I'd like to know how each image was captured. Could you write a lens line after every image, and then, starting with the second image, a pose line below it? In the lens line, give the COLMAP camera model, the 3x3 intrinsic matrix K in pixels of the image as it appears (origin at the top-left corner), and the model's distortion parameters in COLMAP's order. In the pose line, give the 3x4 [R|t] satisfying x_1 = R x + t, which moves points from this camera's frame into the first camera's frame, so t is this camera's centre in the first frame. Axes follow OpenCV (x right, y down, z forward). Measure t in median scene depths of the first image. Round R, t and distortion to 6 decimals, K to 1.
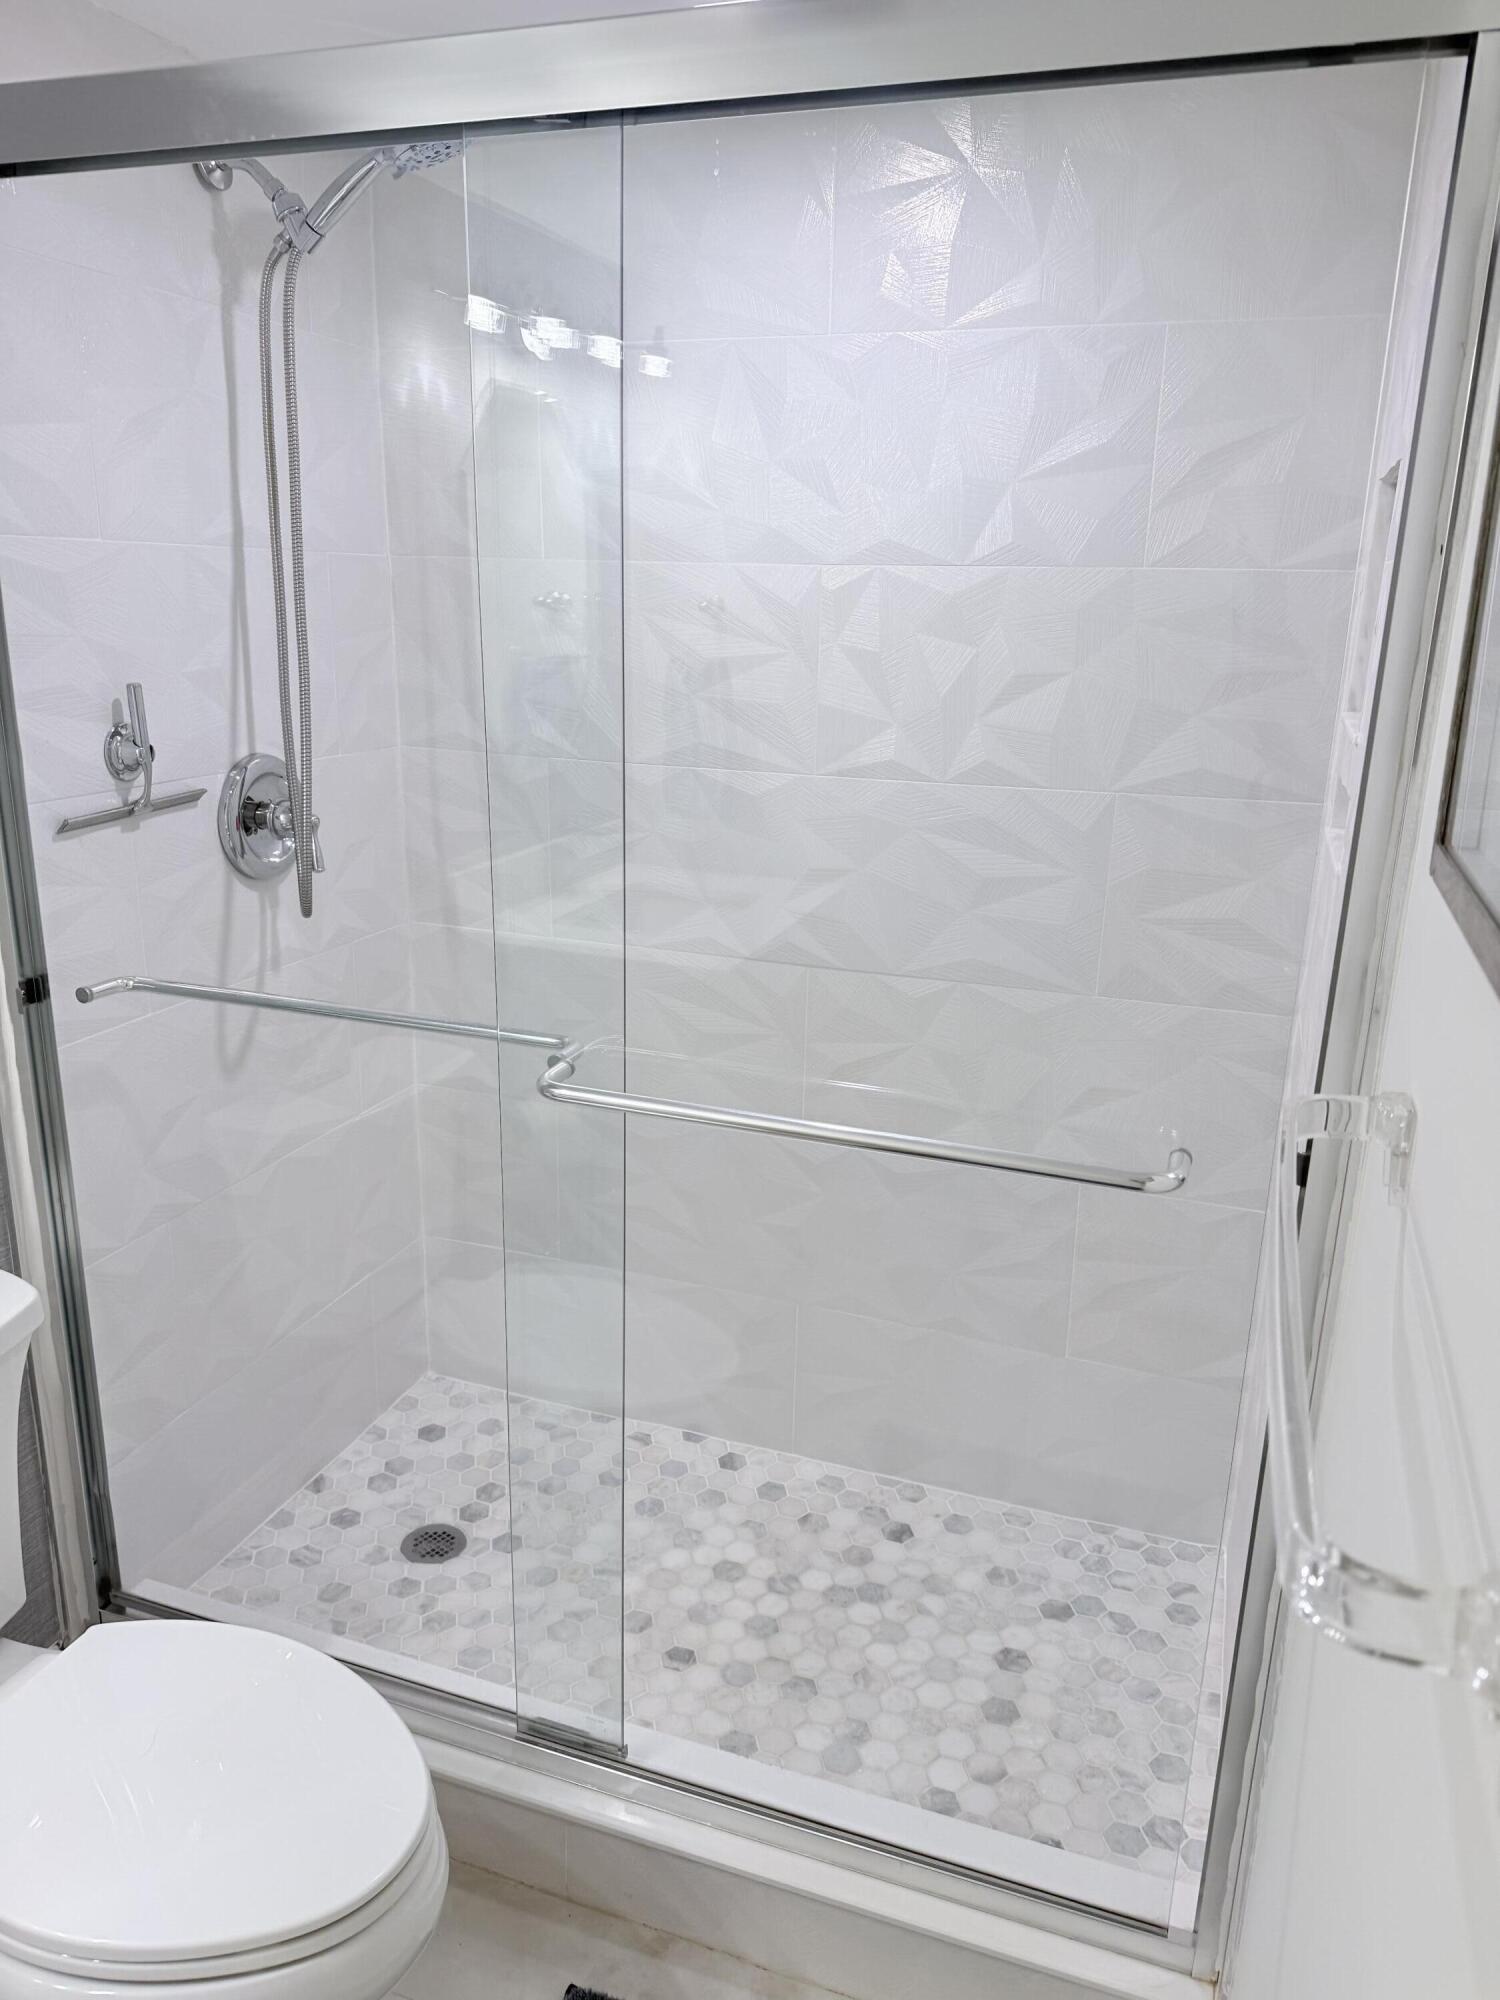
lens RADIAL K [[1411.3, 0, 745.5], [0, 1411.3, 1009.7], [0, 0, 1]] dist [0.038553, -0.051929]
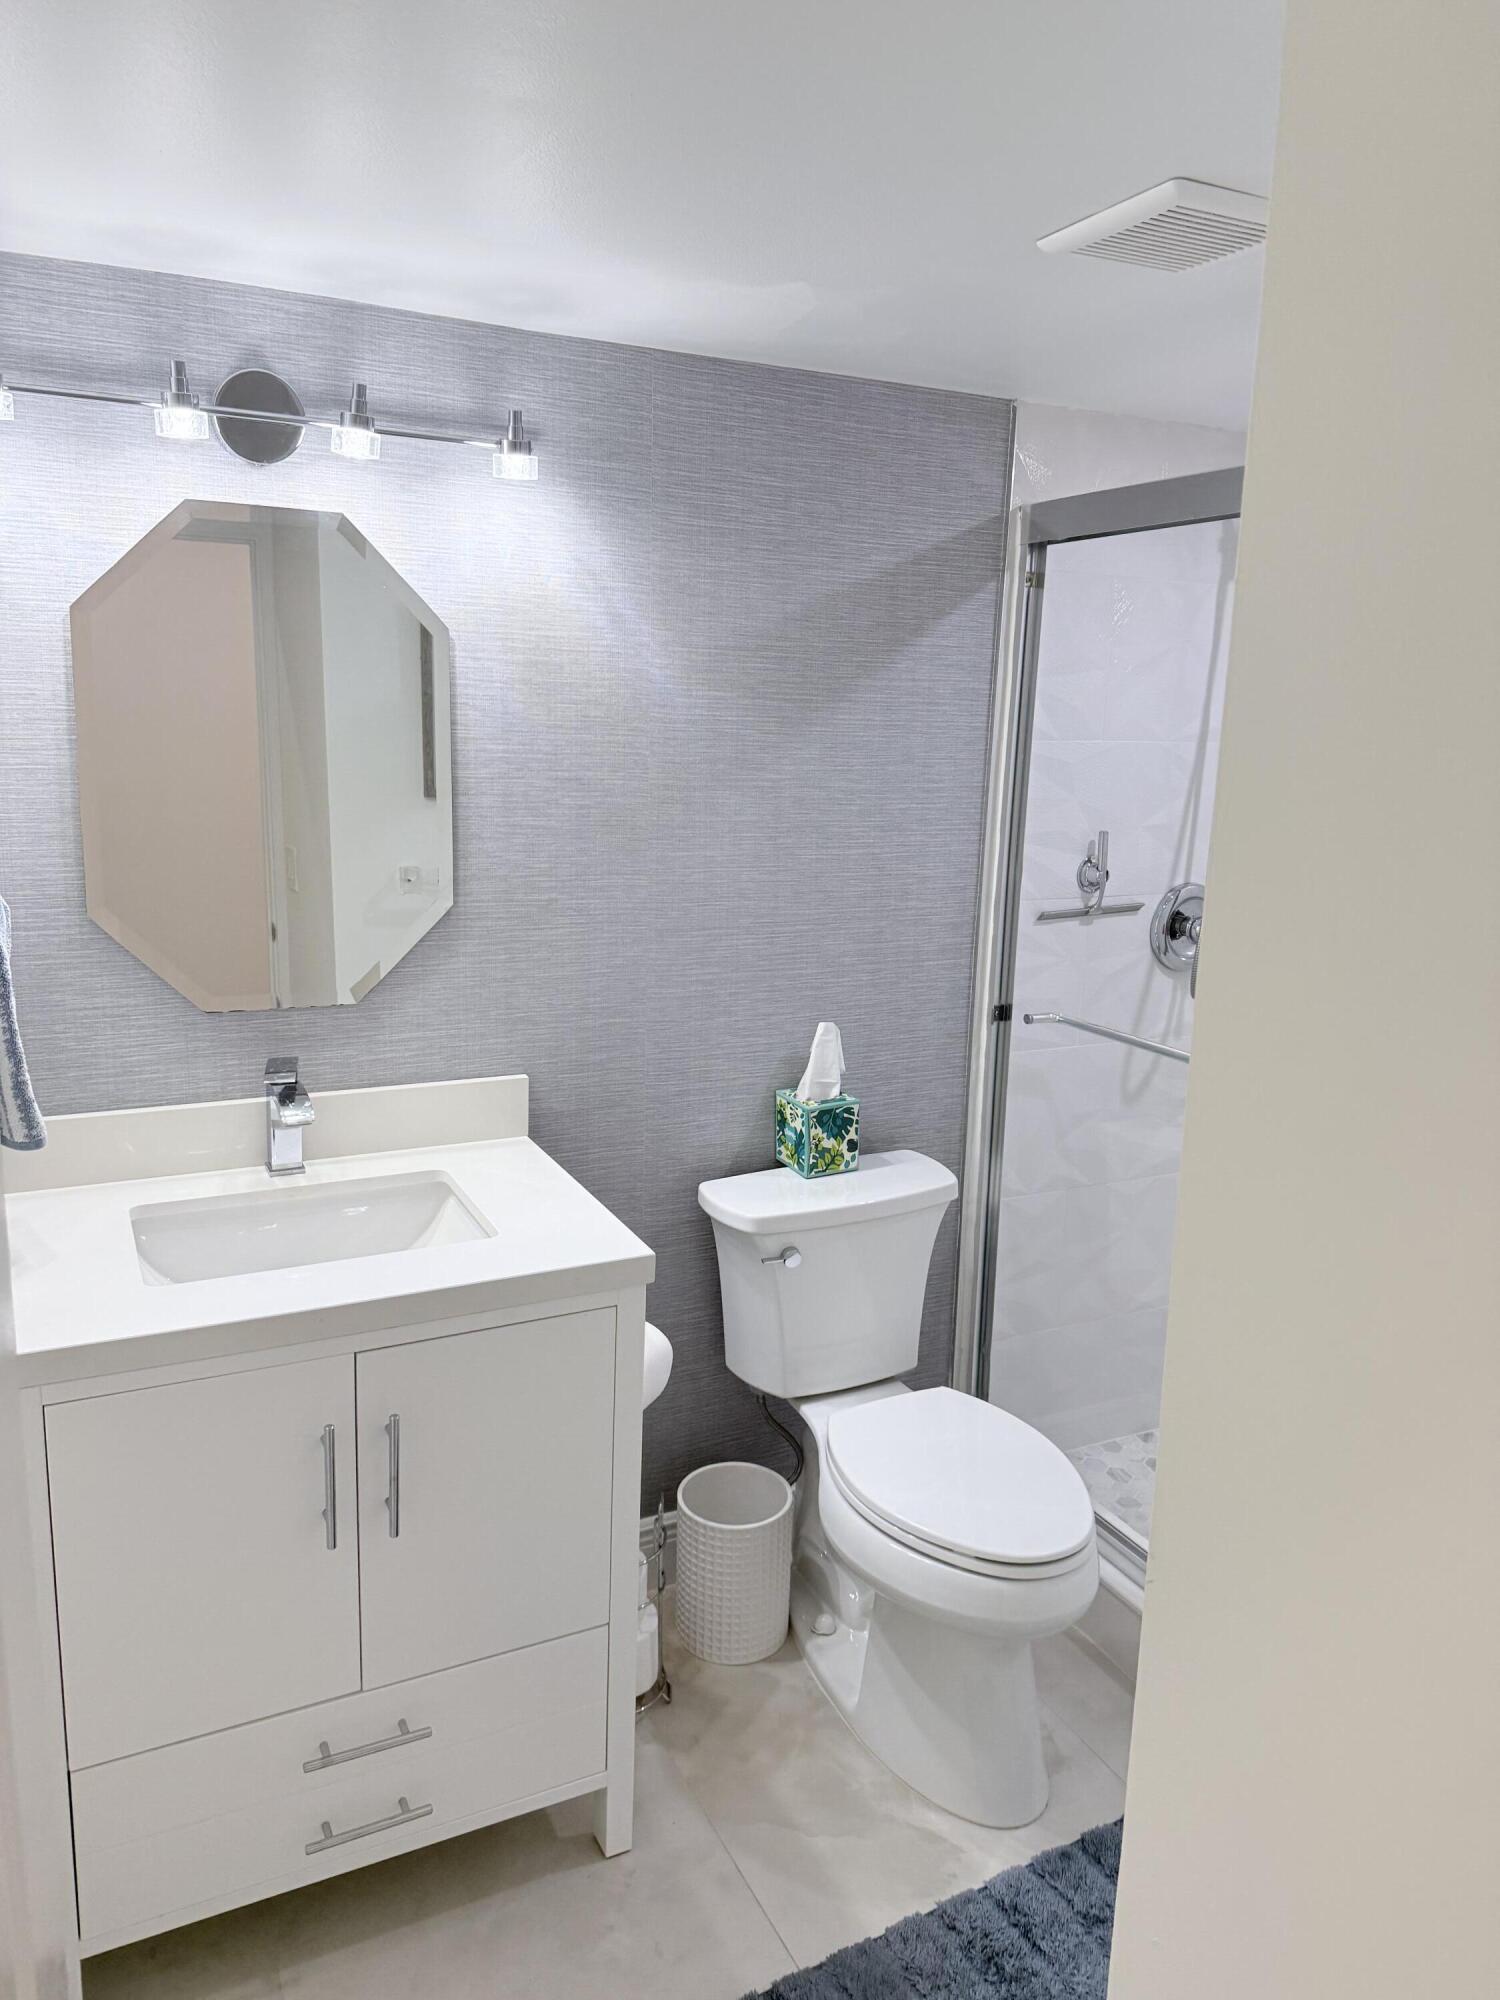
lens RADIAL K [[1411.3, 0, 745.5], [0, 1411.3, 1009.7], [0, 0, 1]] dist [0.038553, -0.051929]
pose [[0.716961, 0.142852, -0.682320, 0.337840], [-0.208822, 0.977843, -0.014701, 0.059179], [0.665102, 0.153023, 0.730906, -0.326171]]
